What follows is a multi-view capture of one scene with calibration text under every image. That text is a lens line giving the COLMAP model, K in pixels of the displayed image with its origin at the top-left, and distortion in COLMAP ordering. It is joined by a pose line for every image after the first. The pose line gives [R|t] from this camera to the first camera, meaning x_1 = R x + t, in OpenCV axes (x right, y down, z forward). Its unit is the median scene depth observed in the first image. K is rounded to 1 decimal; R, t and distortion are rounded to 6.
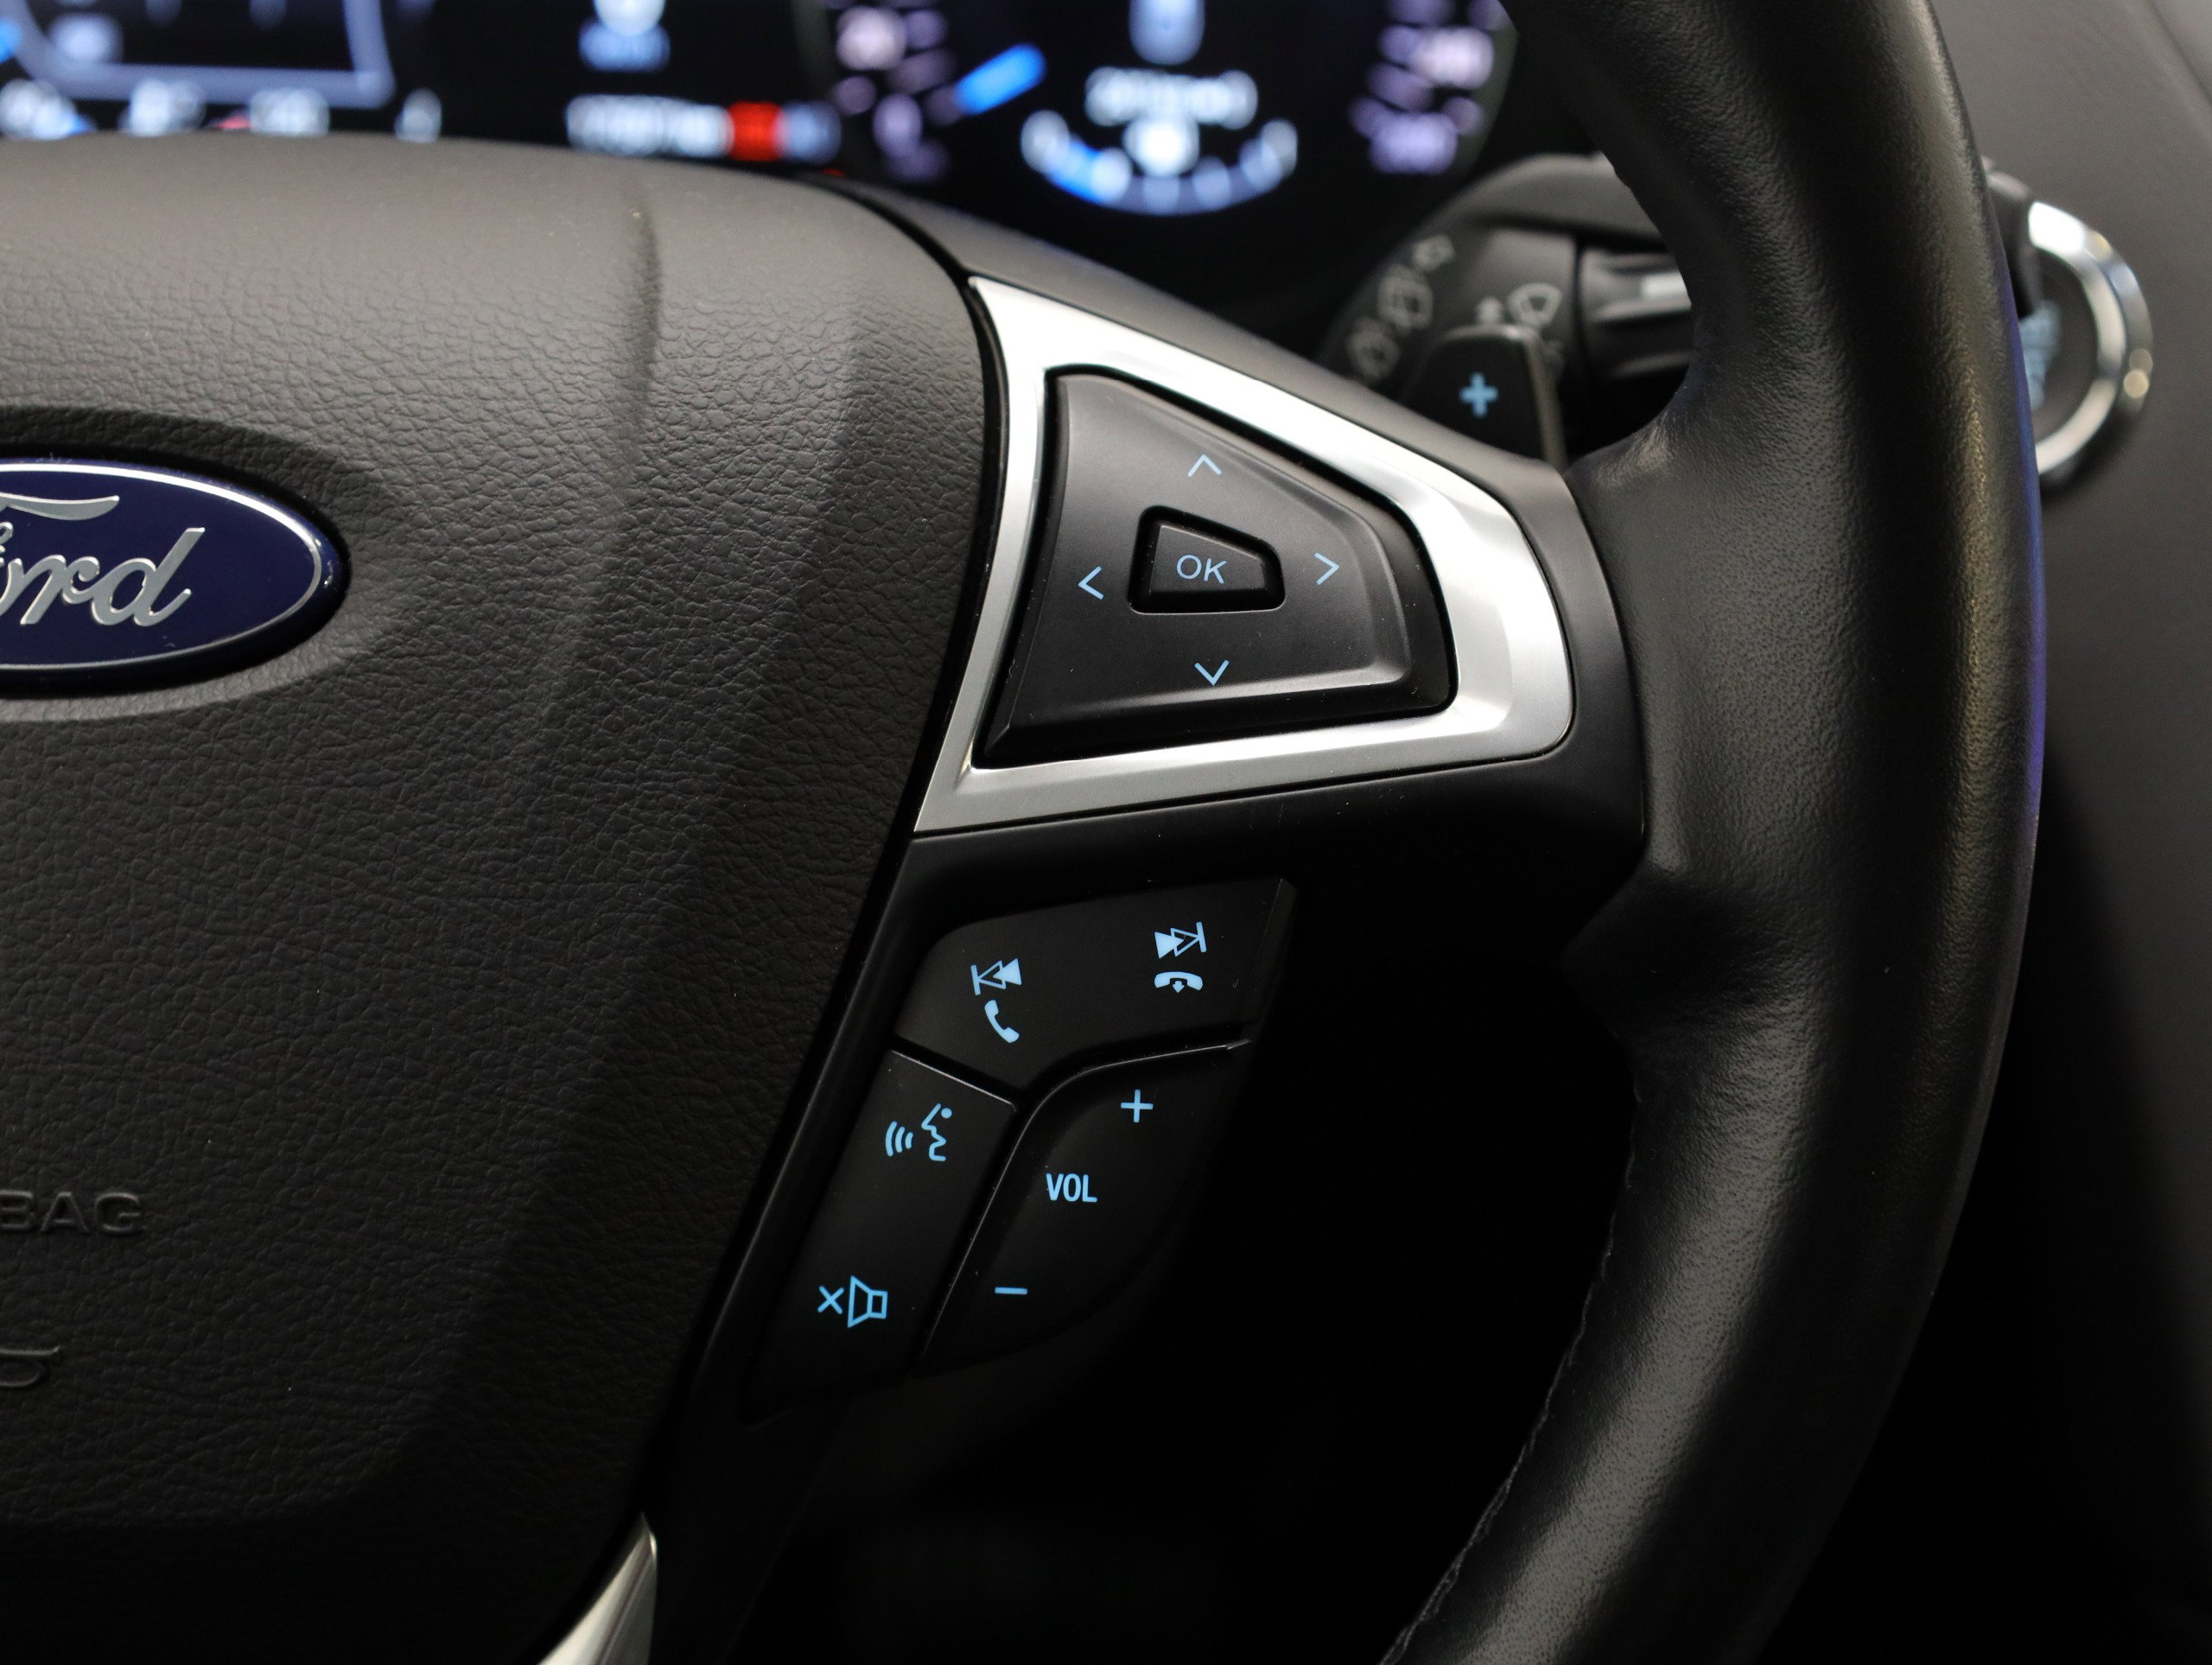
lens RADIAL K [[4410.7, 0, 1123.8], [0, 4410.7, 834.9], [0, 0, 1]] dist [0.006659, 0.000000]
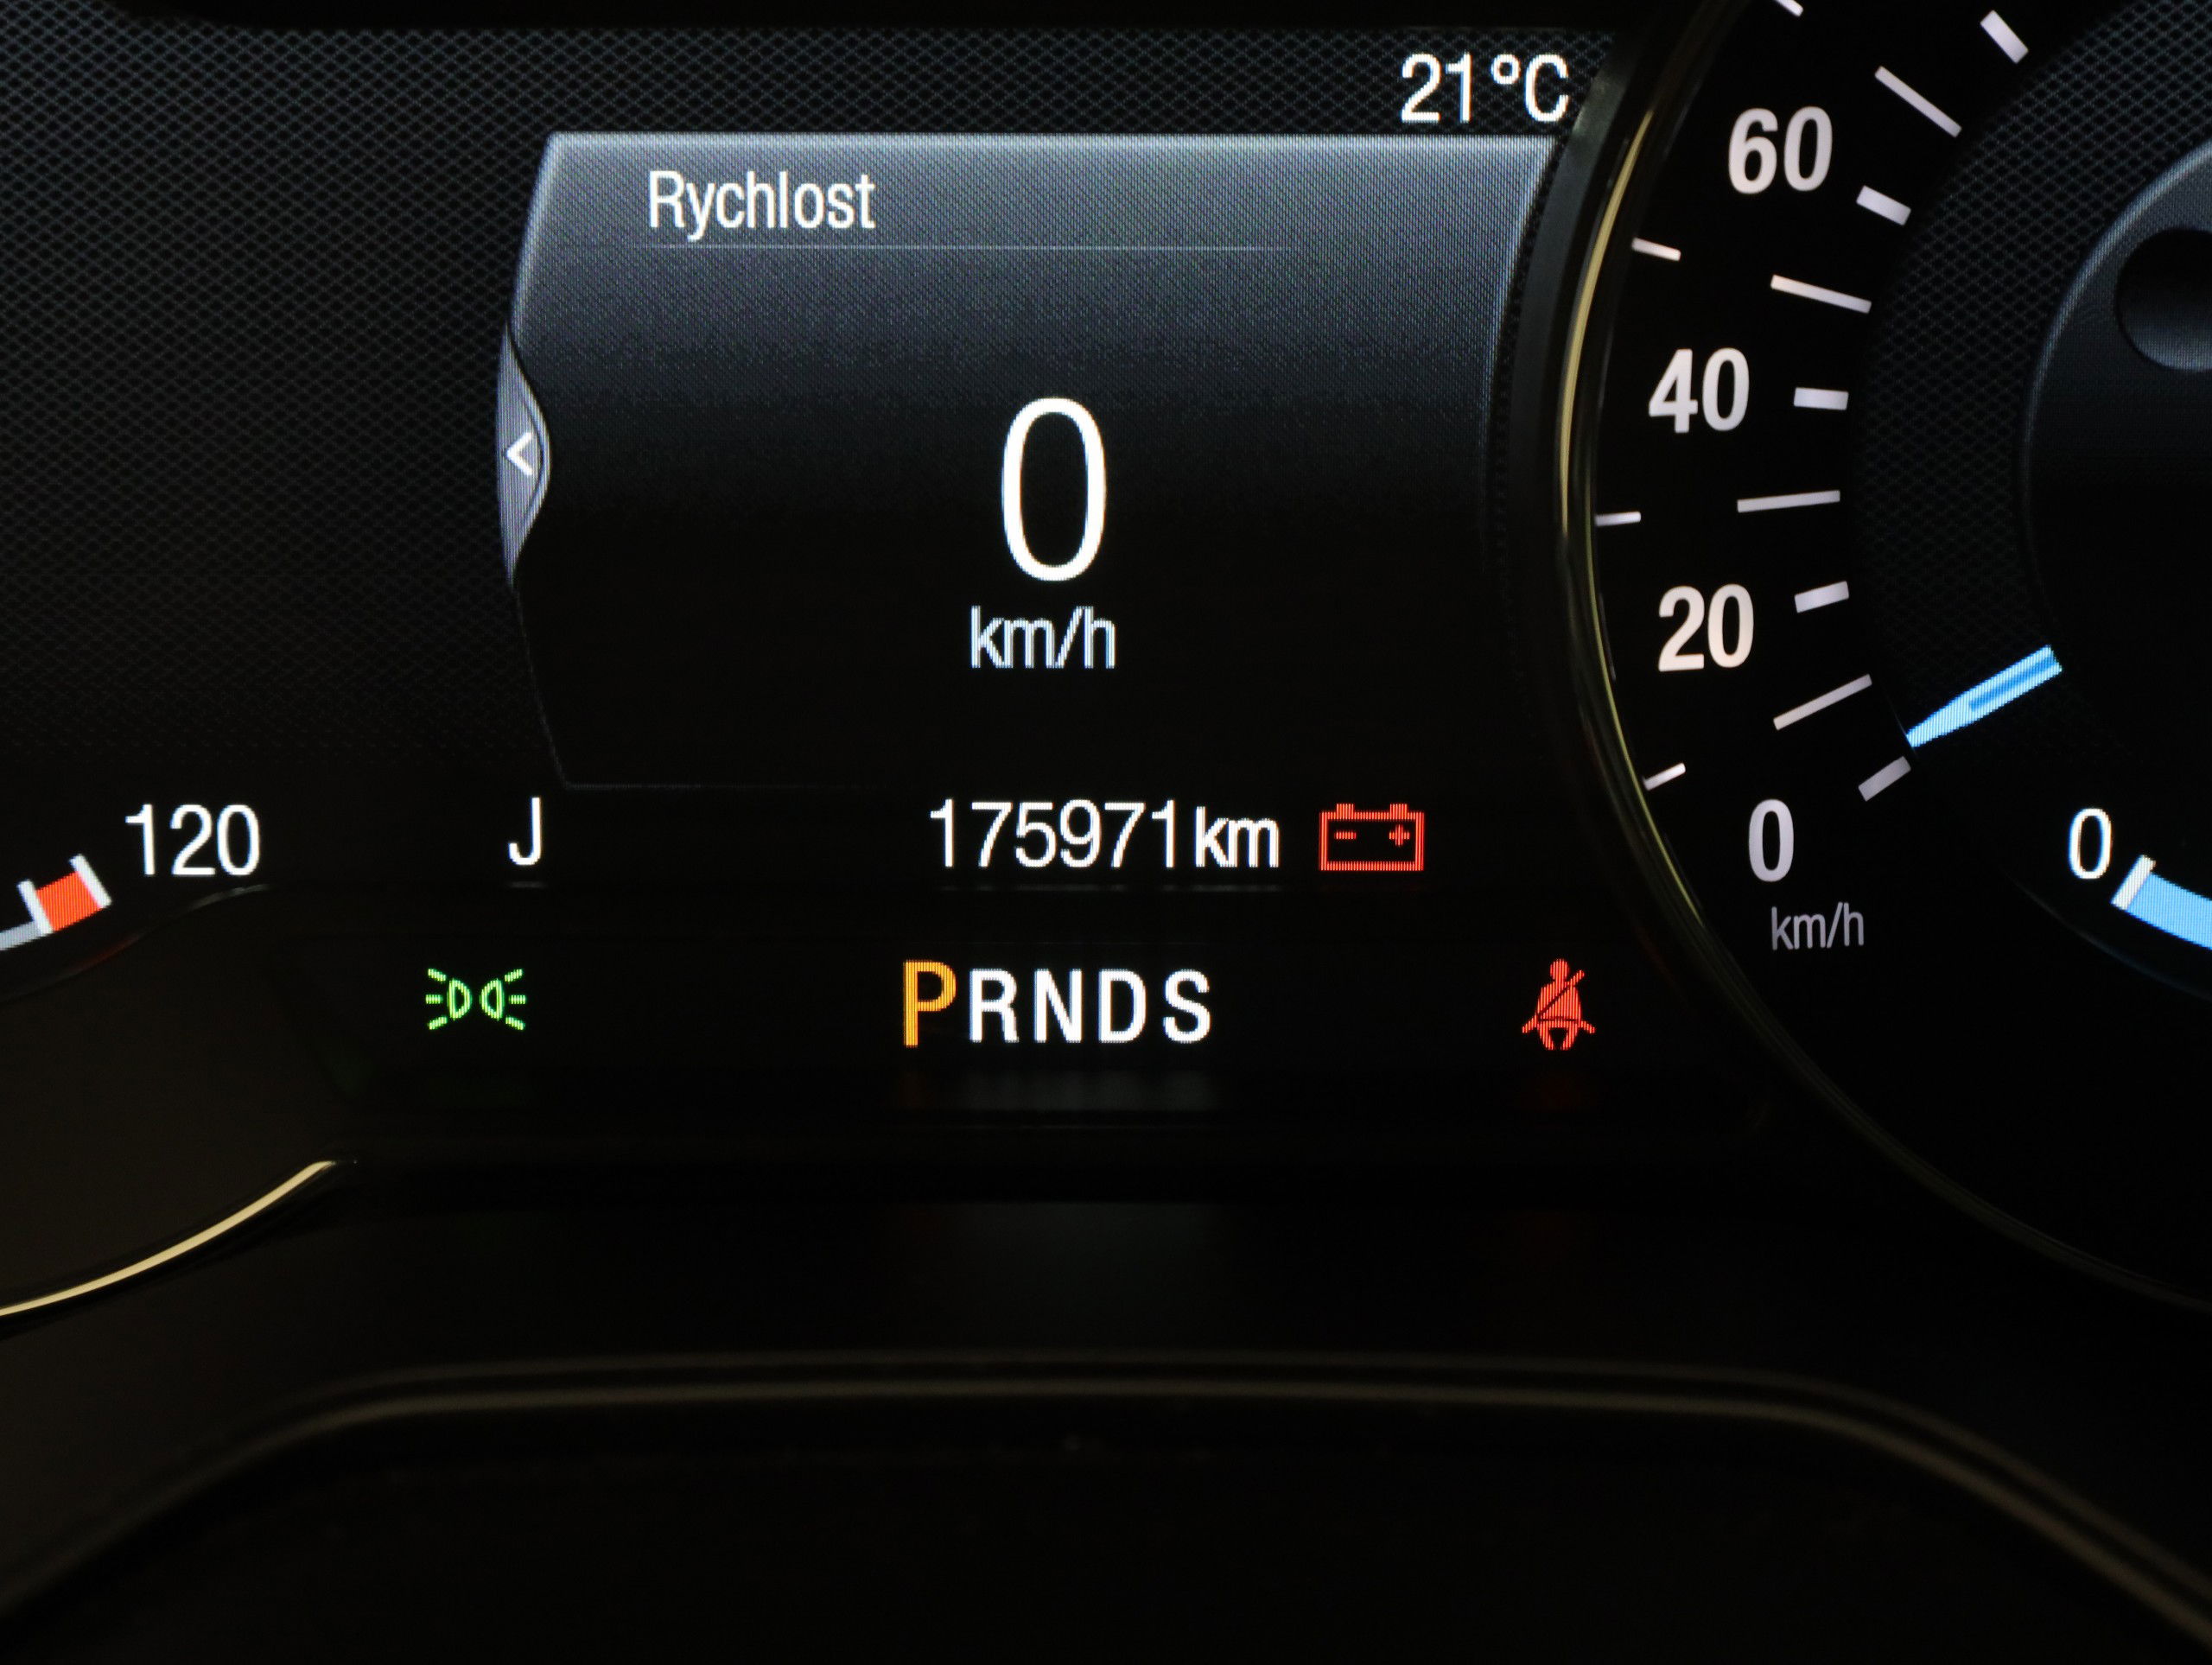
lens RADIAL K [[3968.2, 0, 1104.5], [0, 3968.2, 834.3], [0, 0, 1]] dist [0.014377, 0.000000]
pose [[0.996546, -0.039332, 0.073140, -0.226190], [0.039145, 0.999226, 0.003983, -0.273081], [-0.073240, -0.001106, 0.997314, 1.069170]]
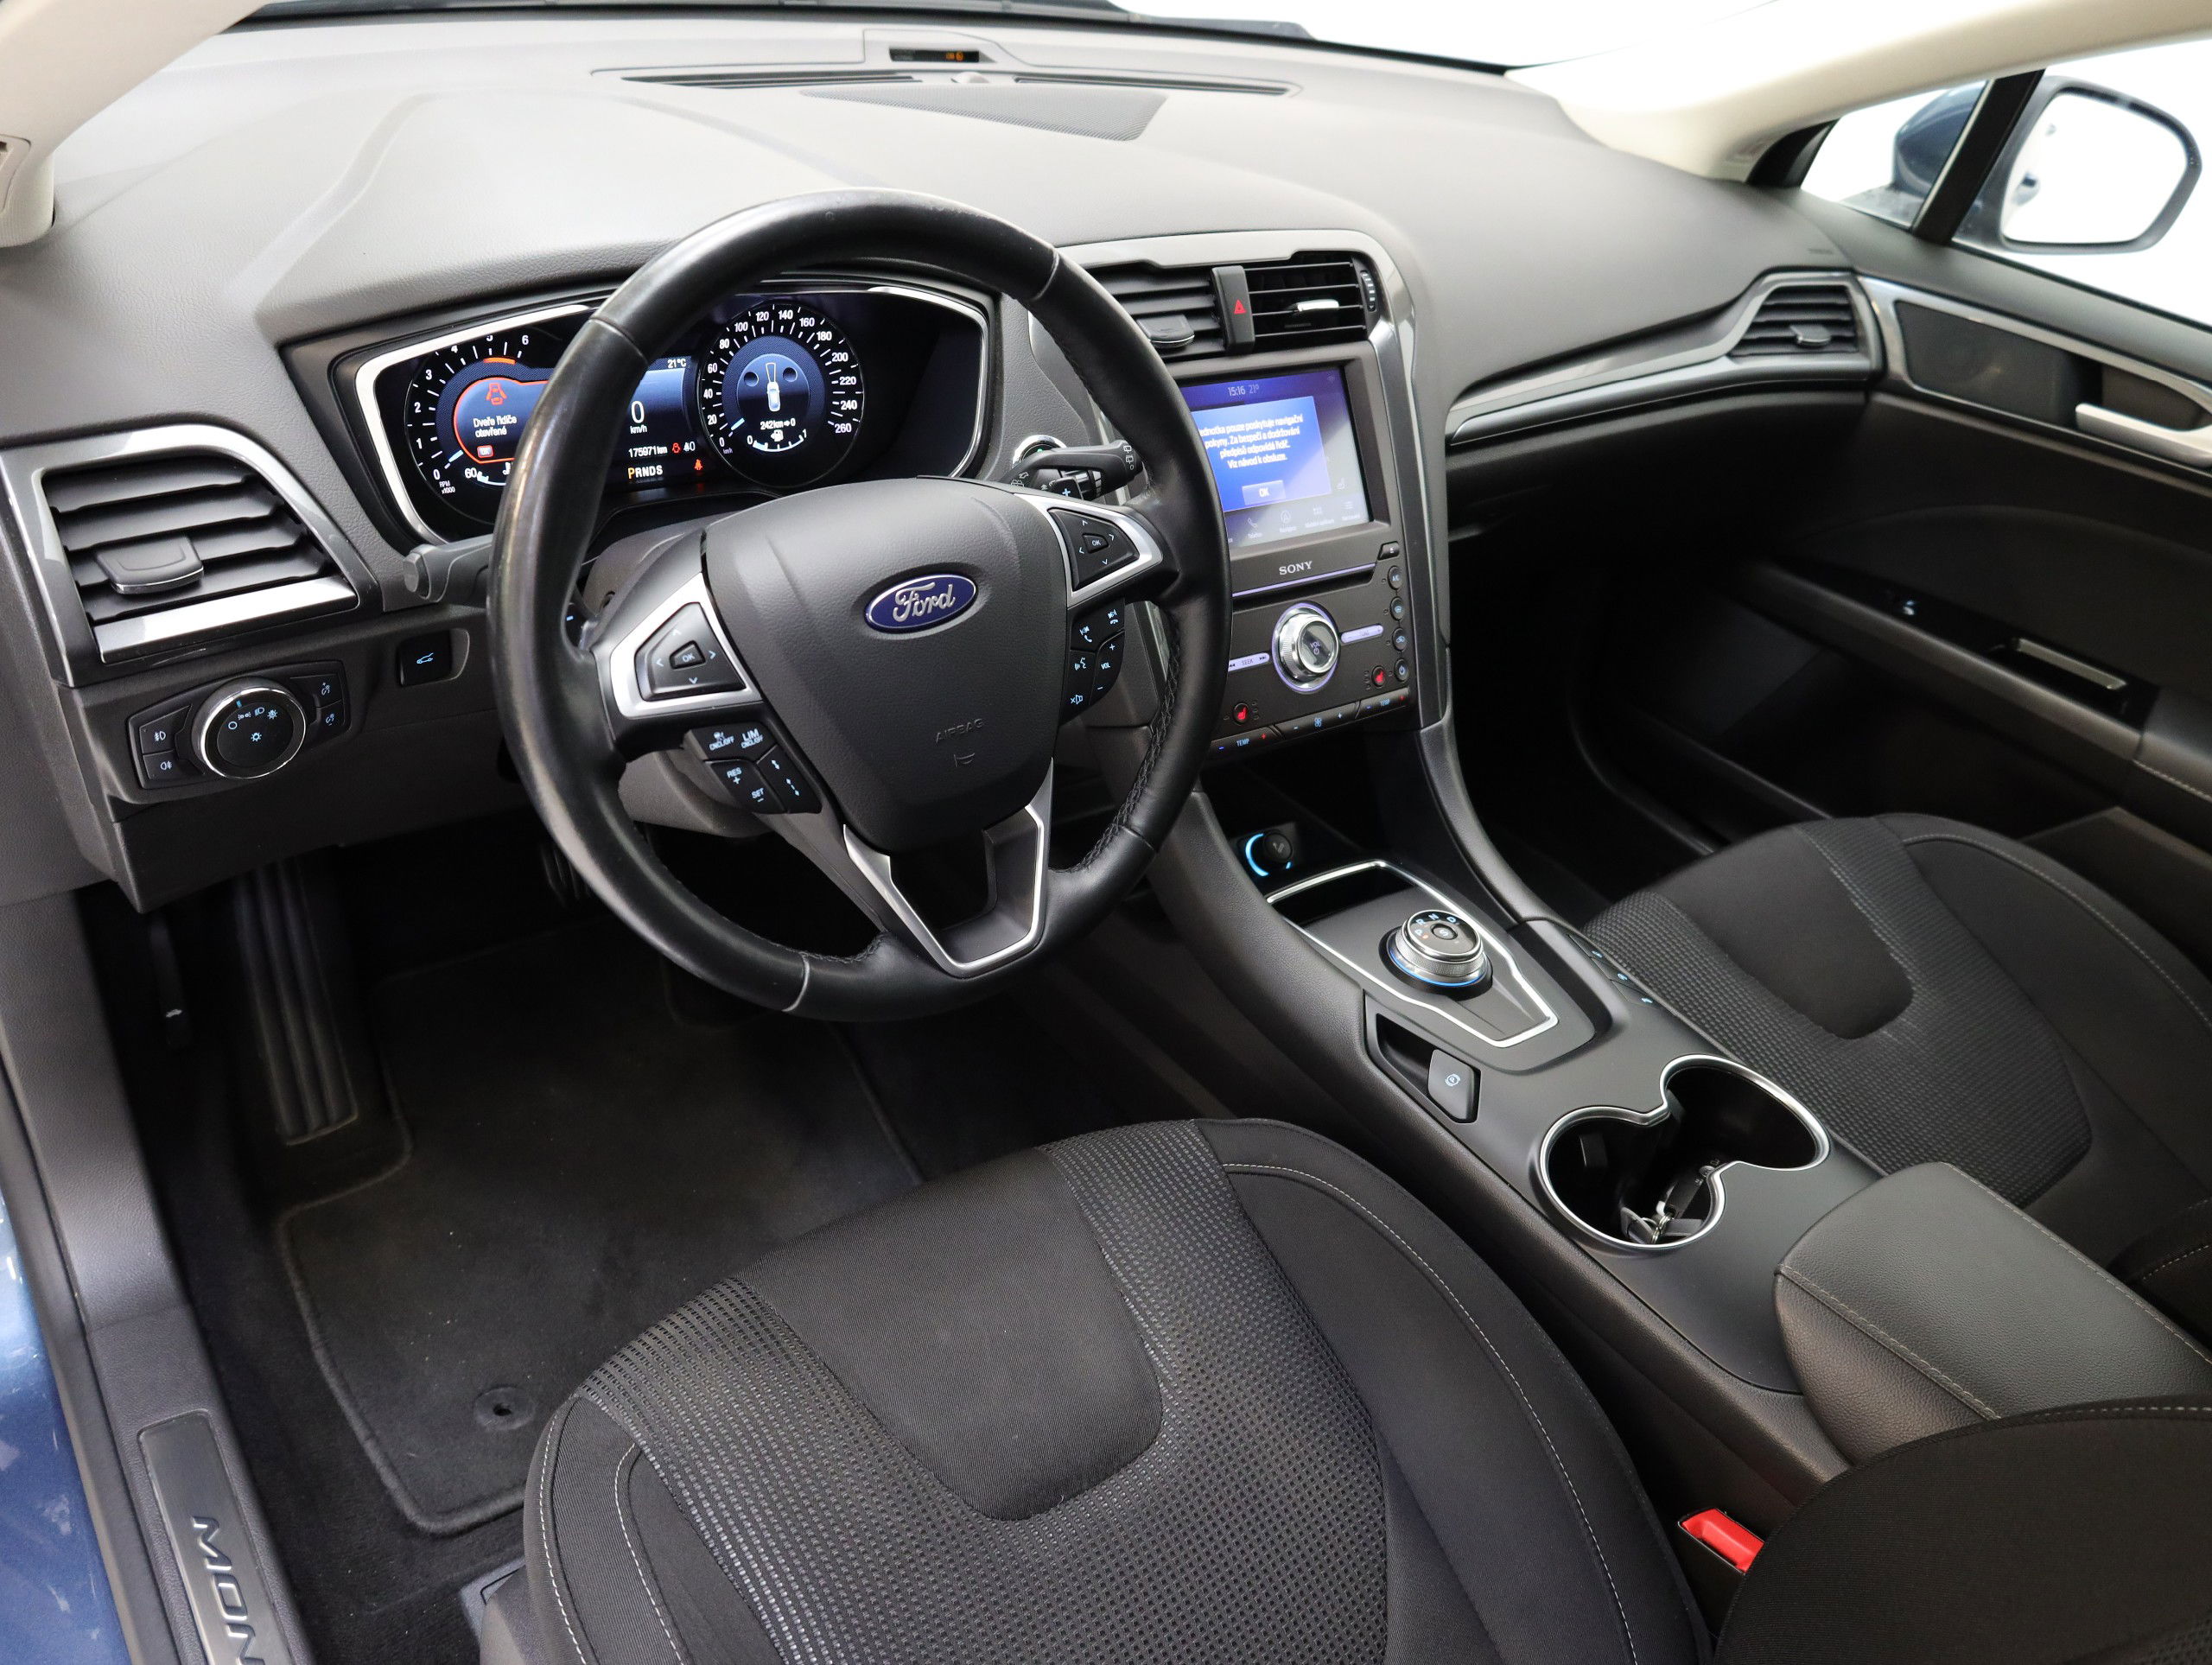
lens RADIAL K [[1722.3, 0, 1122.9], [0, 1722.3, 814.2], [0, 0, 1]] dist [-0.011536, 0.021200]
pose [[0.741752, -0.277453, 0.610593, -1.276815], [0.164559, 0.957878, 0.235352, -0.241560], [-0.650173, -0.074094, 0.756165, -0.562664]]
